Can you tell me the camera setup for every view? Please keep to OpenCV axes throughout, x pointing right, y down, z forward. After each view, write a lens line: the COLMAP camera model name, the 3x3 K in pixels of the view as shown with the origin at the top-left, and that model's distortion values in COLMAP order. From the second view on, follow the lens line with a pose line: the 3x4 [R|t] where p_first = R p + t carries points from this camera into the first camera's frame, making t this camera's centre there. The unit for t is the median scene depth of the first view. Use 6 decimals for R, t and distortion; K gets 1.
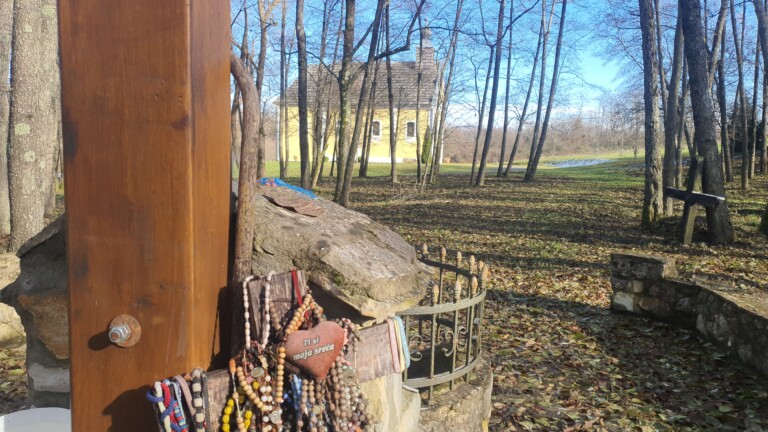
lens RADIAL K [[595.0, 0, 383.3], [0, 595.0, 208.5], [0, 0, 1]] dist [0.062100, -0.115870]
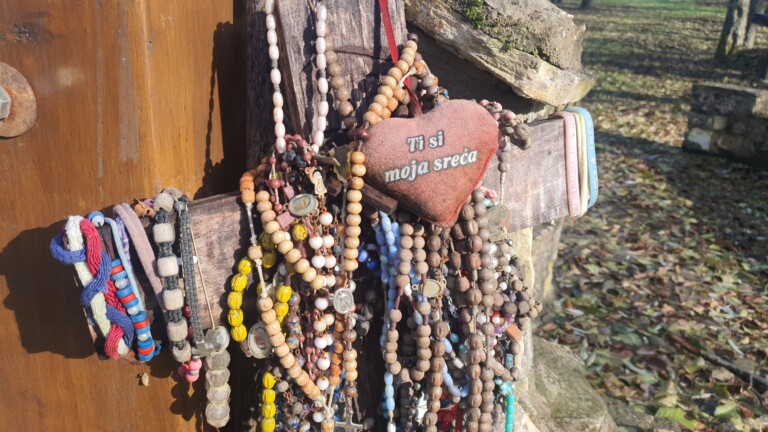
lens RADIAL K [[595.0, 0, 383.3], [0, 595.0, 208.5], [0, 0, 1]] dist [0.062100, -0.115870]
pose [[0.997861, 0.043383, -0.048908, -0.123912], [-0.028383, 0.961395, 0.273704, 0.147784], [0.058894, -0.271730, 0.960570, 0.555794]]
